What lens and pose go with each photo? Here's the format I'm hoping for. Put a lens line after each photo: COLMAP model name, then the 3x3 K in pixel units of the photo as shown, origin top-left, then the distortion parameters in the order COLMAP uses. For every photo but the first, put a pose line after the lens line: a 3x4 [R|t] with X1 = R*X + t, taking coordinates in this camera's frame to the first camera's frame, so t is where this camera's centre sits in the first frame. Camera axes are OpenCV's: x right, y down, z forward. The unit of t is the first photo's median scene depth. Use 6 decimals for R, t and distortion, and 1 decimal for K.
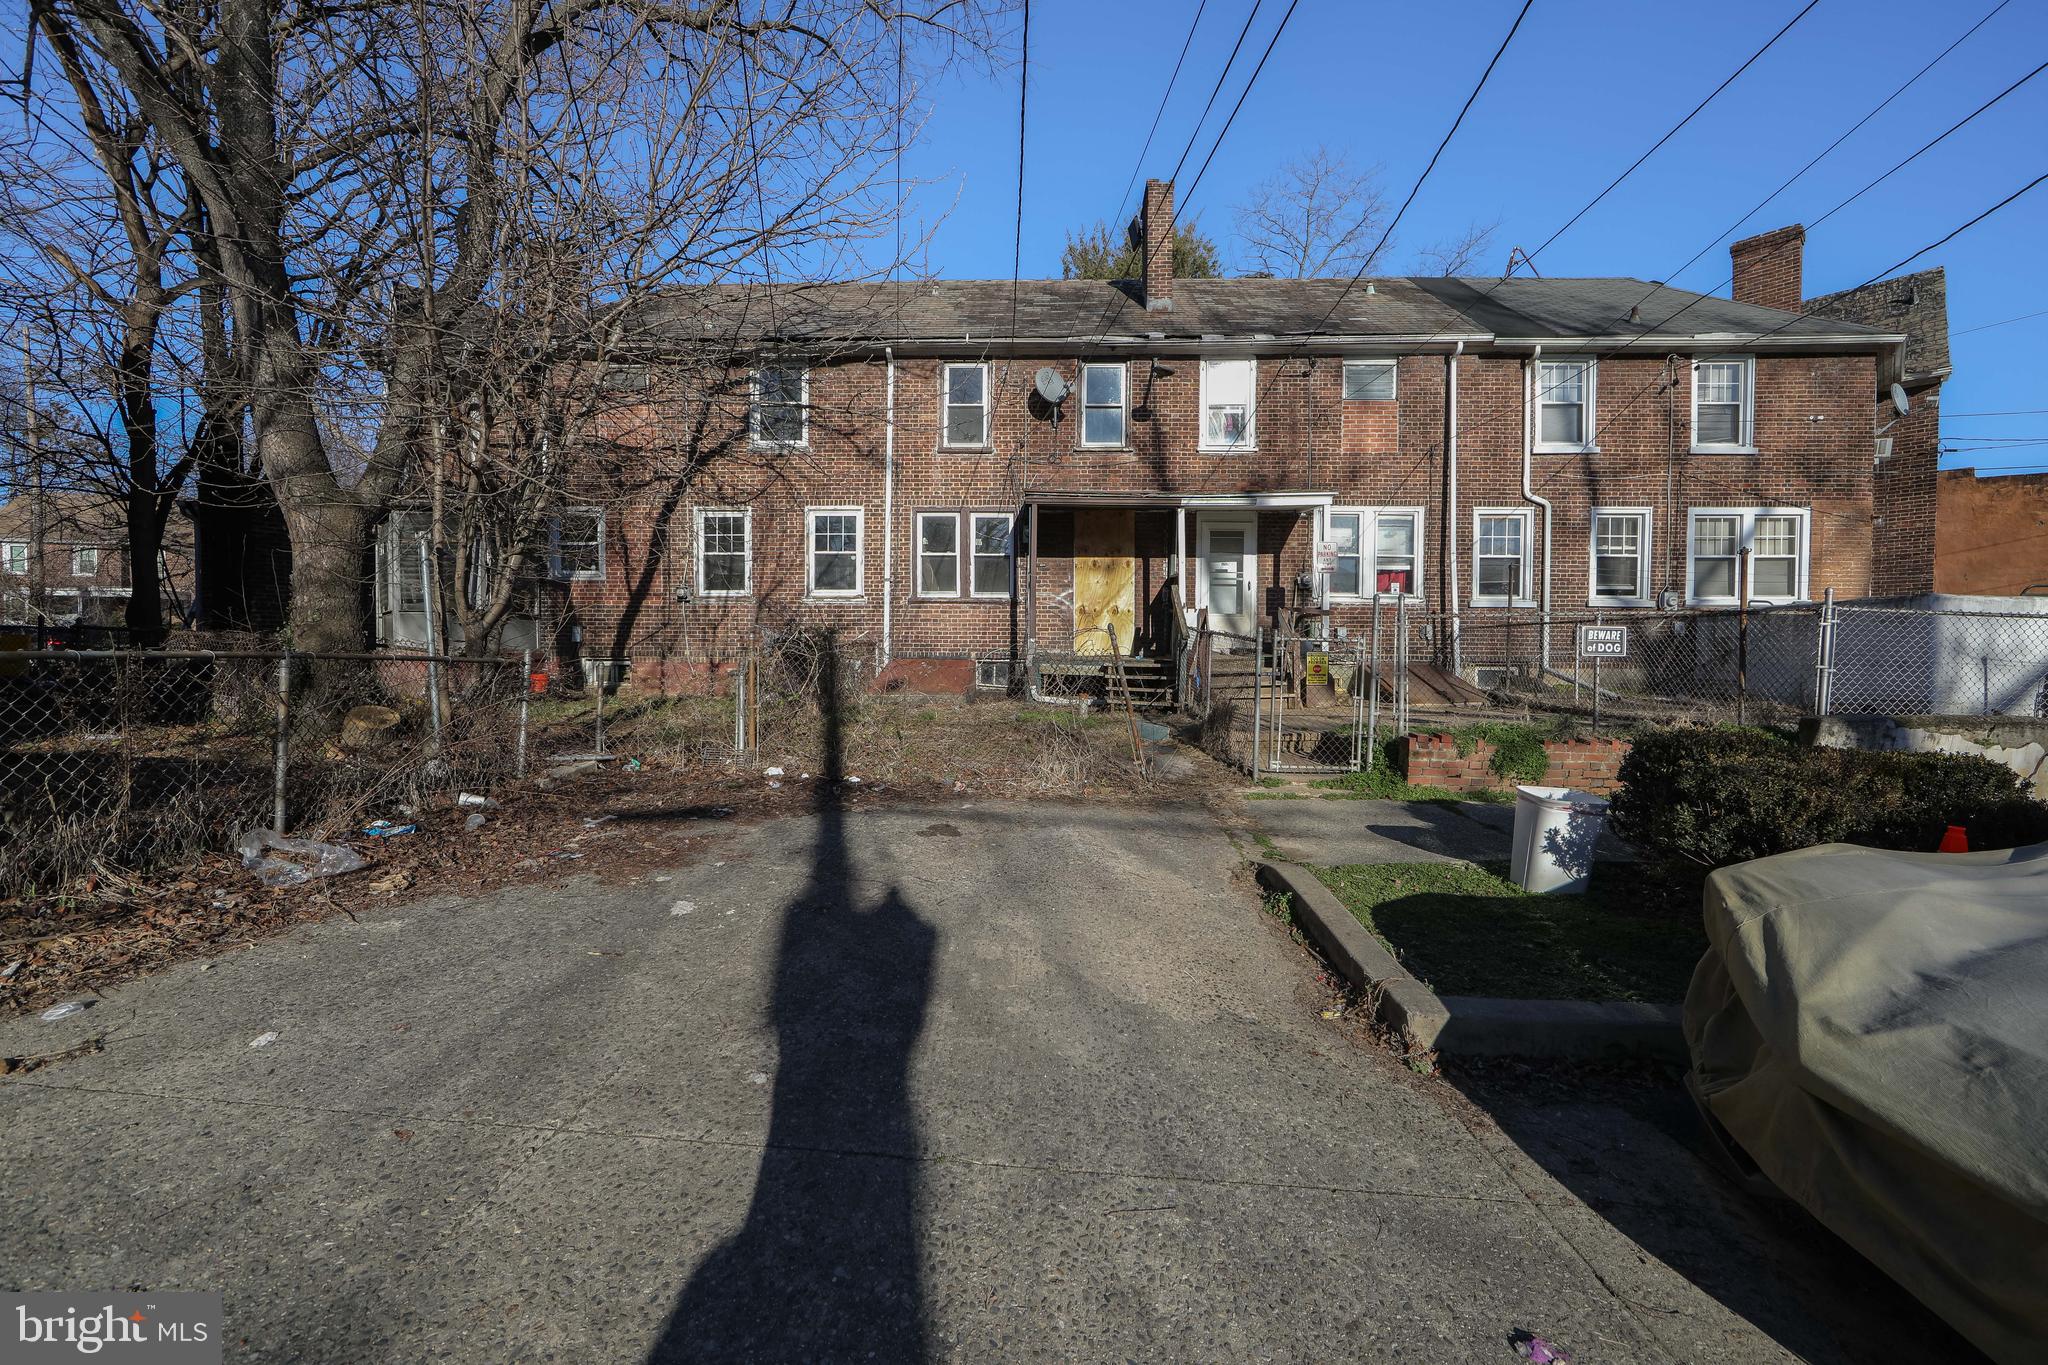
lens RADIAL K [[803.4, 0, 1029.3], [0, 803.4, 683.4], [0, 0, 1]] dist [-0.002894, -0.000241]
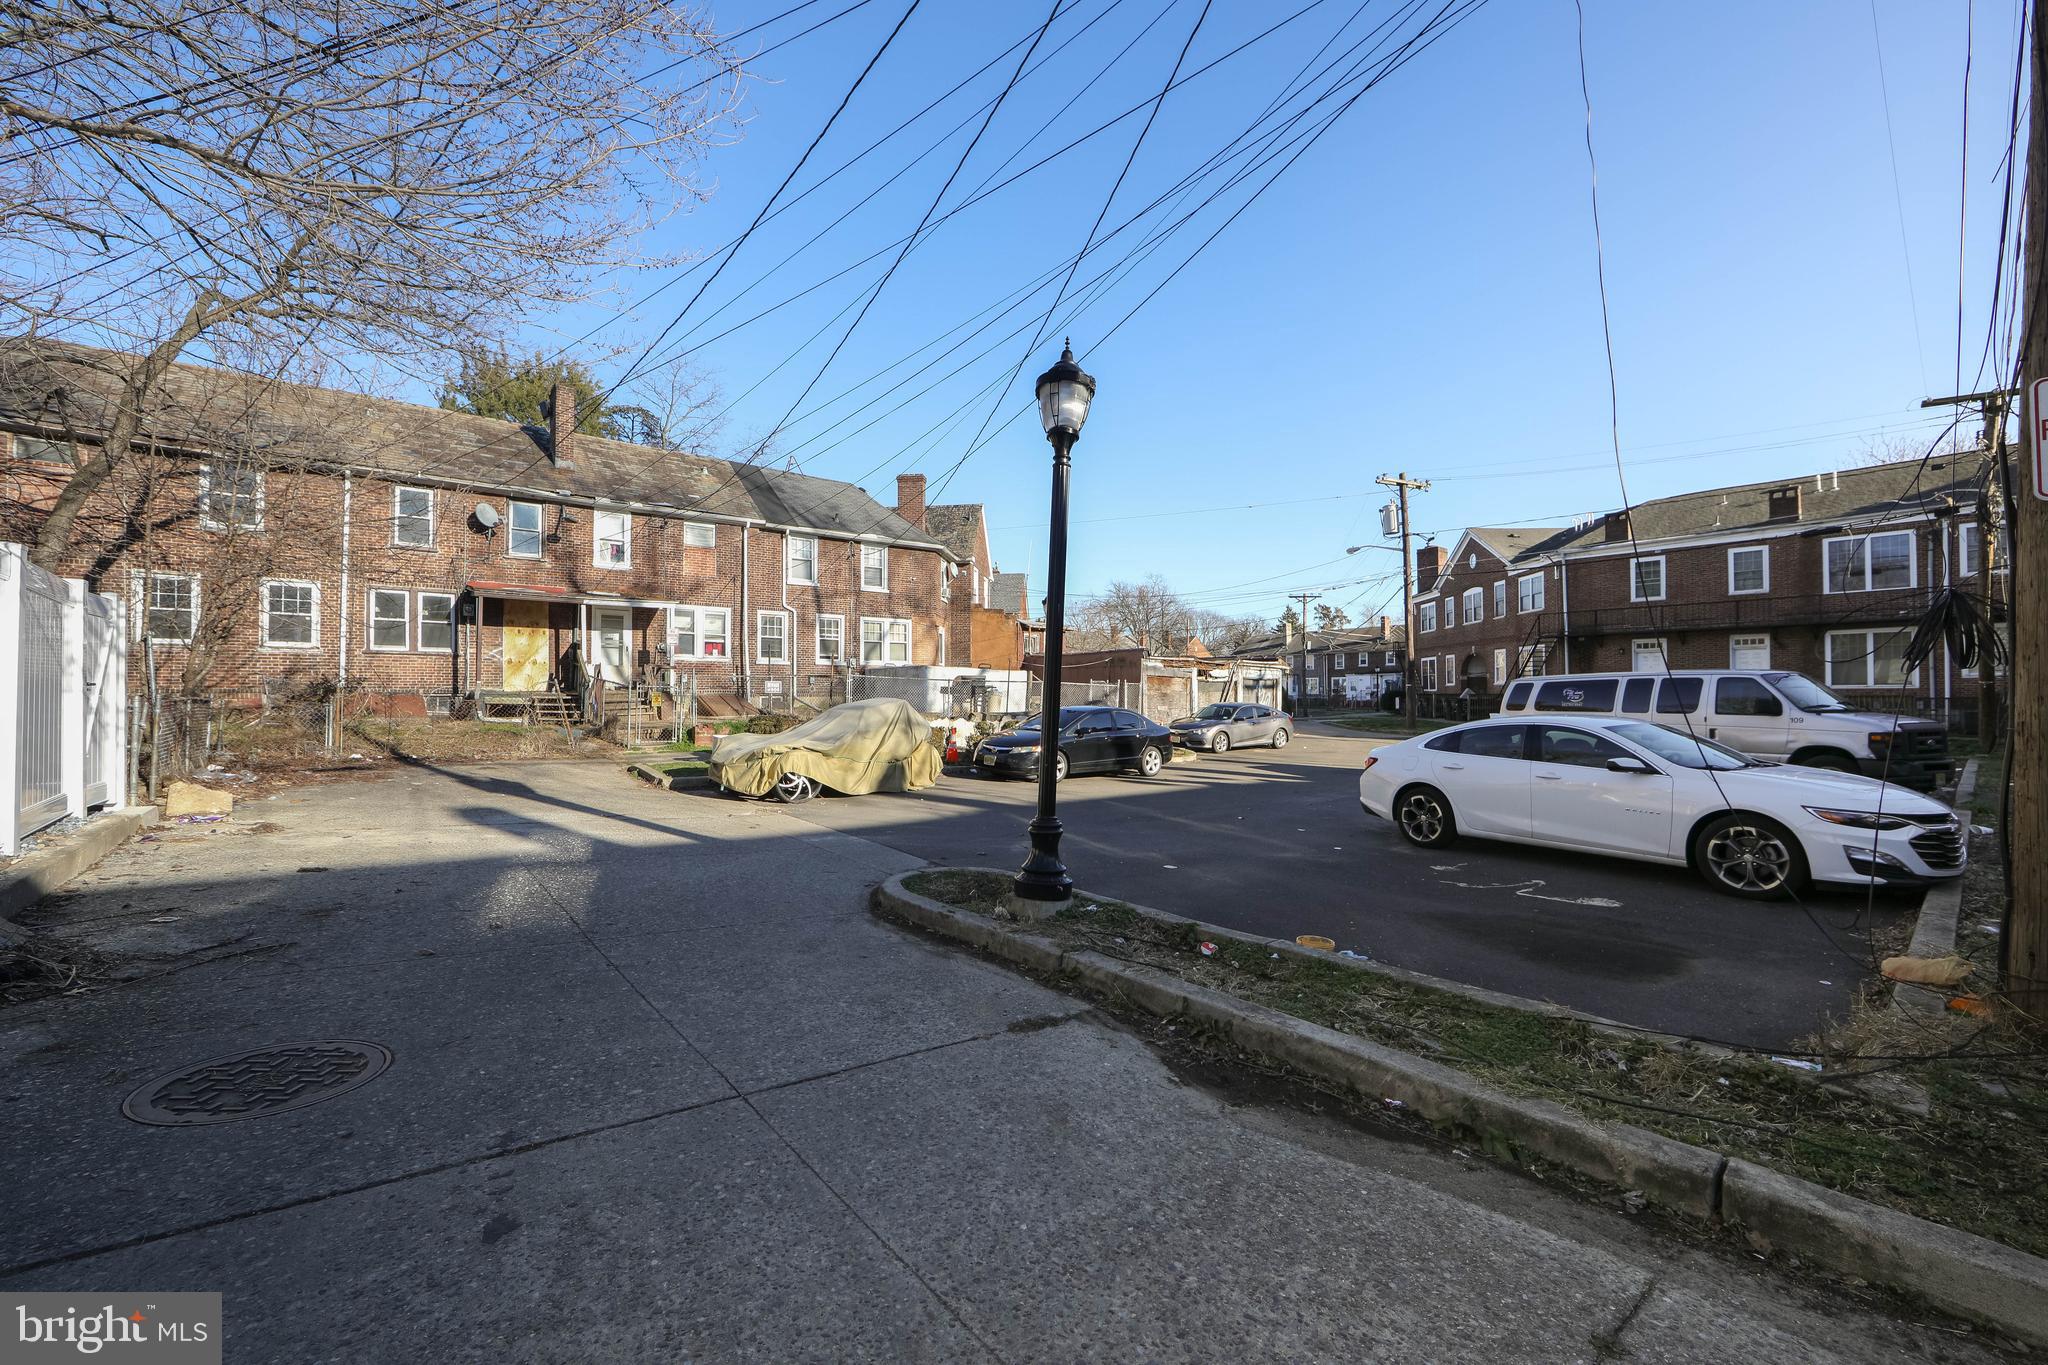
lens RADIAL K [[803.4, 0, 1029.3], [0, 803.4, 683.4], [0, 0, 1]] dist [-0.002894, -0.000241]
pose [[0.748174, 0.002165, 0.663499, -0.207915], [0.018511, 0.999537, -0.024134, 0.006197], [-0.663245, 0.030338, 0.747788, -0.799006]]
